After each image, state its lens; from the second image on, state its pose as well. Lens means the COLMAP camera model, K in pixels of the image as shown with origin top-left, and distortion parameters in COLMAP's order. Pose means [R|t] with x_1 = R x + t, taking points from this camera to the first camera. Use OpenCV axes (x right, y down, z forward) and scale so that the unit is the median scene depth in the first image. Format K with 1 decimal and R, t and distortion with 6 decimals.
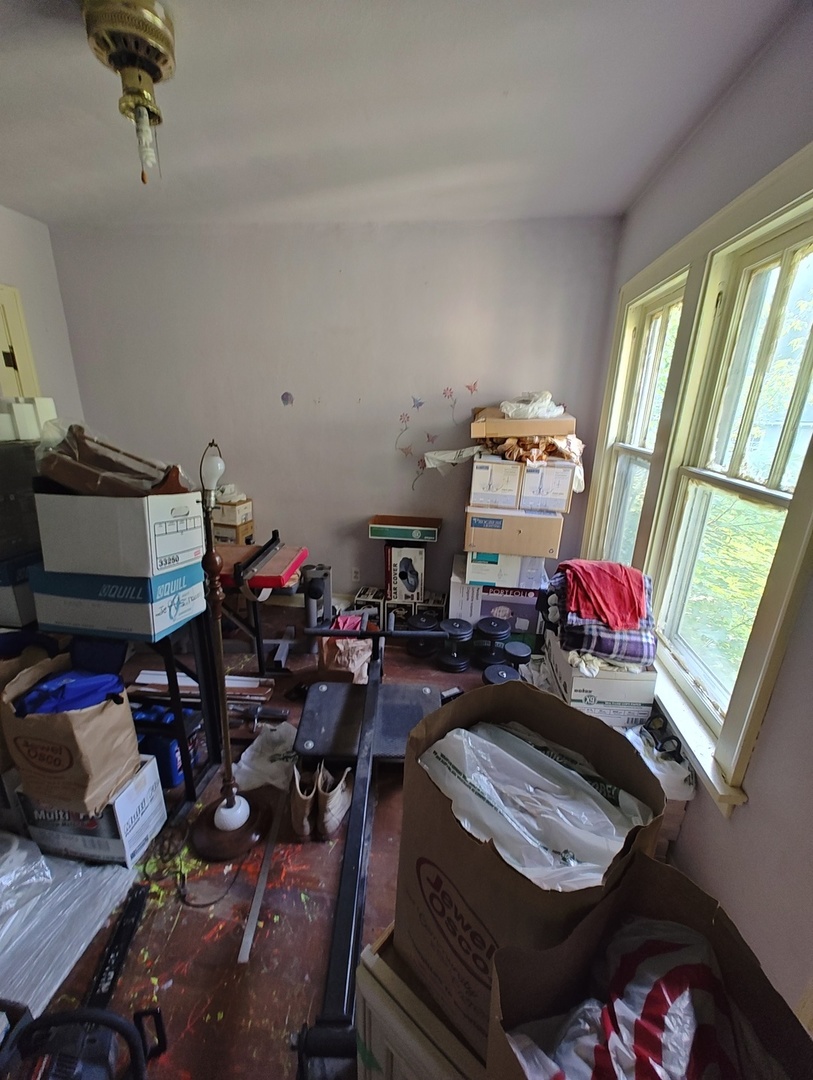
lens RADIAL K [[437.6, 0, 404.9], [0, 437.6, 542.2], [0, 0, 1]] dist [0.004822, -0.001439]
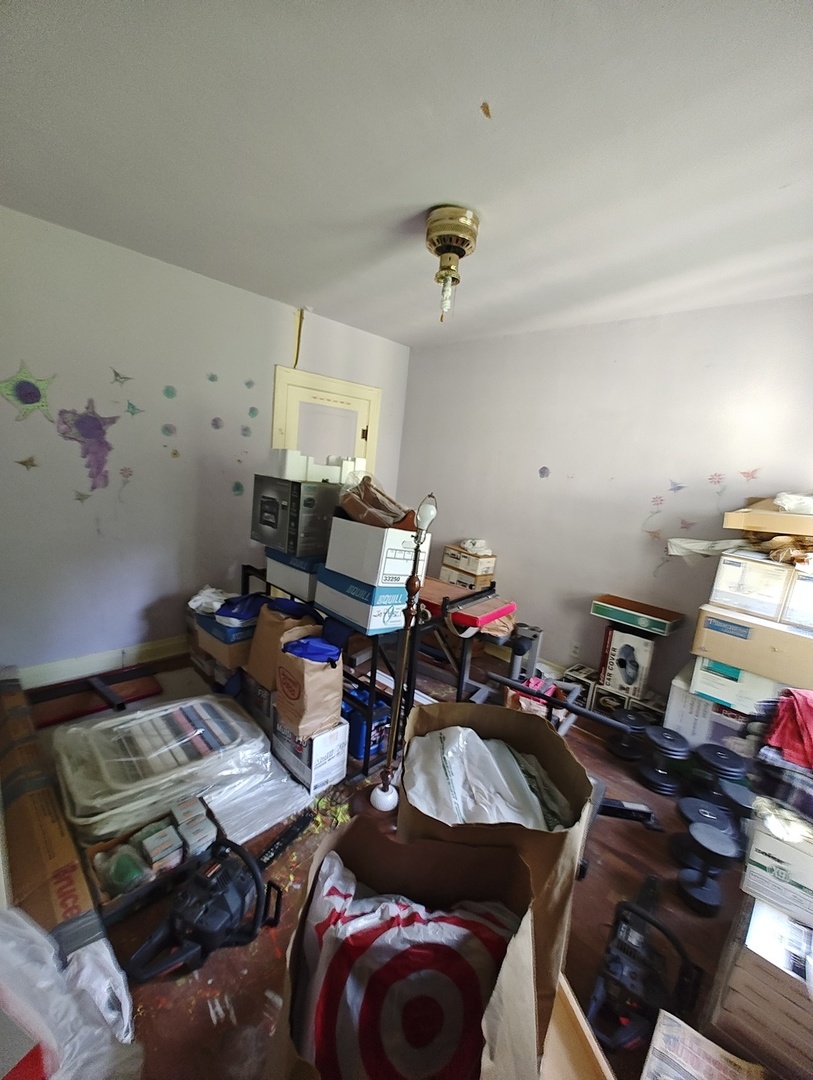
lens RADIAL K [[437.6, 0, 417.3], [0, 437.6, 545.2], [0, 0, 1]] dist [0.004822, -0.001439]
pose [[0.808250, 0.163688, -0.565632, 0.207680], [-0.249228, 0.965398, -0.076754, 0.022148], [0.533496, 0.203008, 0.821078, -0.060621]]
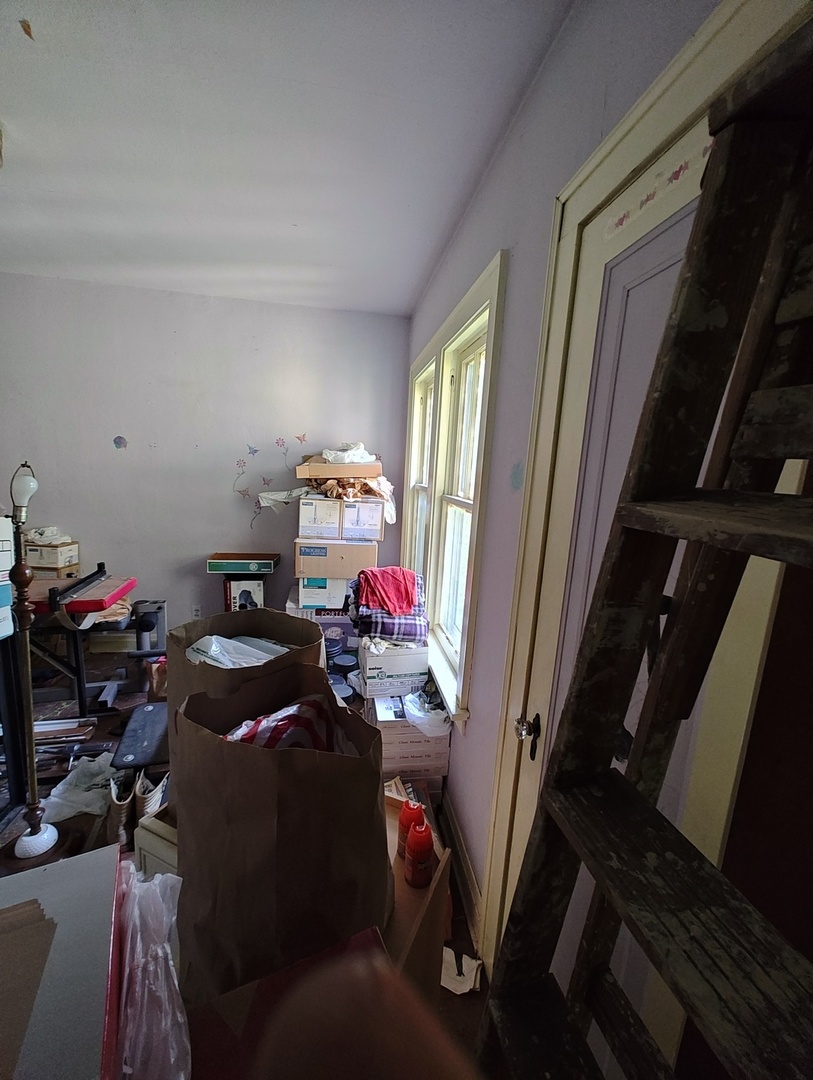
lens RADIAL K [[437.6, 0, 399.5], [0, 437.6, 542.9], [0, 0, 1]] dist [0.004822, -0.001439]
pose [[0.959825, -0.026693, 0.279328, 0.110017], [0.061906, 0.991081, -0.118011, 0.111988], [-0.273686, 0.130562, 0.952916, -0.209232]]
